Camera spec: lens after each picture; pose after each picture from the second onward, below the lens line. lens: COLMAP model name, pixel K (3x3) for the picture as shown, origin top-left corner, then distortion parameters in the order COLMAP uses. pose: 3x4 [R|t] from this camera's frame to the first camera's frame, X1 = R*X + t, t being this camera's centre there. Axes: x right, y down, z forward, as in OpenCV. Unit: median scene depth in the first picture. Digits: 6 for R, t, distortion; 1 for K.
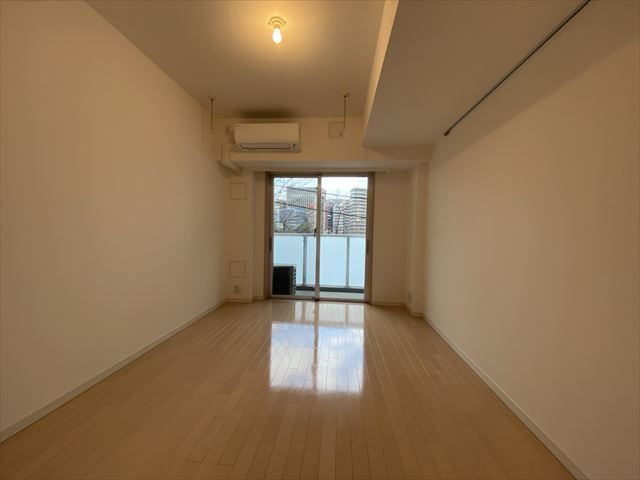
lens RADIAL K [[258.0, 0, 321.2], [0, 258.0, 237.6], [0, 0, 1]] dist [0.001823, -0.000022]
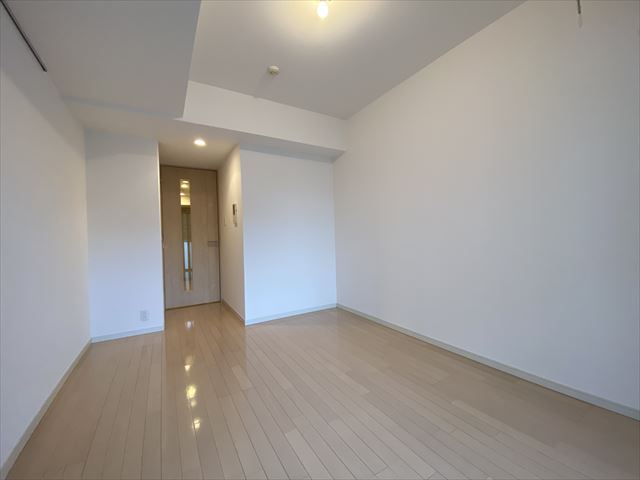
lens RADIAL K [[258.3, 0, 320.0], [0, 258.3, 240.0], [0, 0, 1]] dist [-0.001918, -0.000429]
pose [[-0.813203, 0.010317, -0.581889, 0.173566], [-0.004058, 0.999718, 0.023397, -0.000334], [0.581966, 0.021388, -0.812932, 0.825157]]
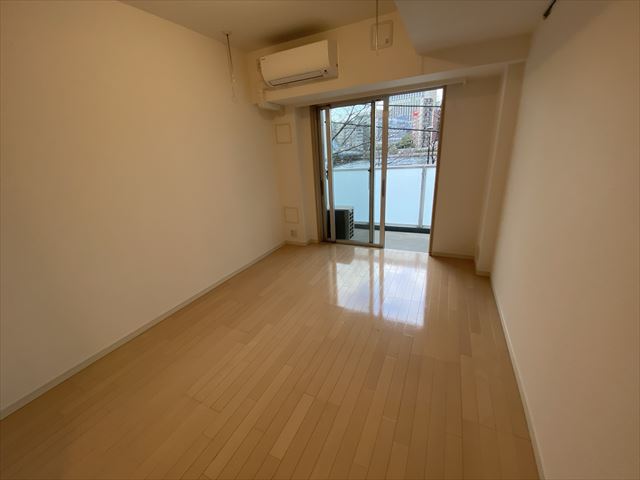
lens RADIAL K [[258.3, 0, 320.0], [0, 258.3, 240.0], [0, 0, 1]] dist [-0.001918, -0.000429]
pose [[0.930162, 0.044355, -0.364461, 0.165782], [0.069128, 0.953764, 0.292499, -0.076505], [0.360584, -0.297265, 0.884089, 0.098874]]
